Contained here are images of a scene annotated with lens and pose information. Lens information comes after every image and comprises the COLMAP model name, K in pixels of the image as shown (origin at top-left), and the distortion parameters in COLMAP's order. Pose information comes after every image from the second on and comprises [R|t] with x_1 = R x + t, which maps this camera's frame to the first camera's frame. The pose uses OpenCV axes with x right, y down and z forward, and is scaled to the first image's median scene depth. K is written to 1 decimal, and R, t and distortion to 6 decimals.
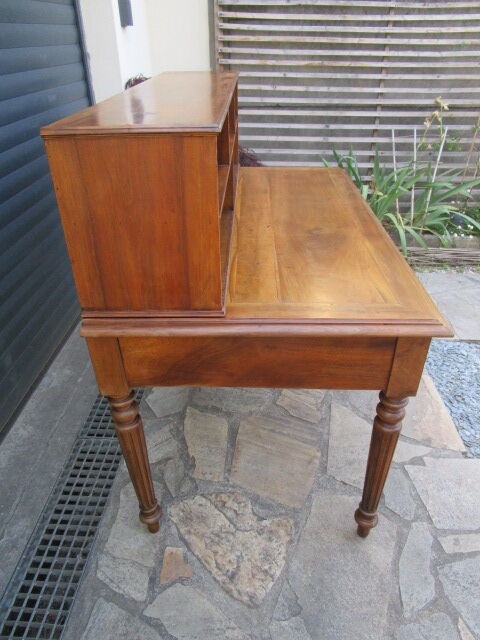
lens RADIAL K [[452.9, 0, 238.7], [0, 452.9, 324.3], [0, 0, 1]] dist [-0.030407, 0.010556]
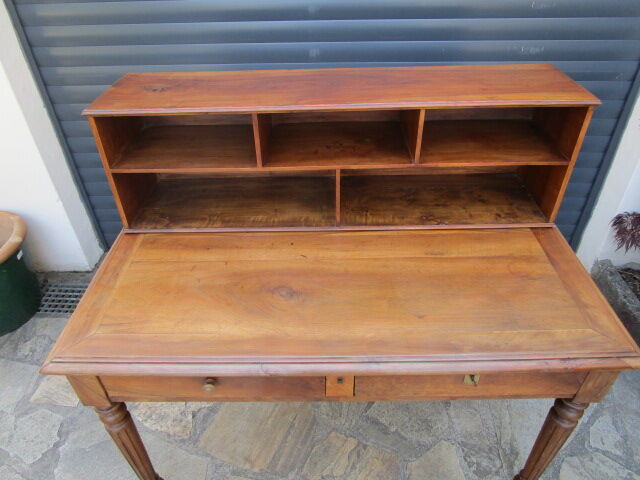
lens RADIAL K [[452.9, 0, 315.3], [0, 452.9, 243.9], [0, 0, 1]] dist [-0.030407, 0.010556]
pose [[0.013754, 0.618134, -0.785952, 0.561290], [-0.521392, 0.675140, 0.521859, -0.529140], [0.853207, 0.402611, 0.331576, 0.534158]]
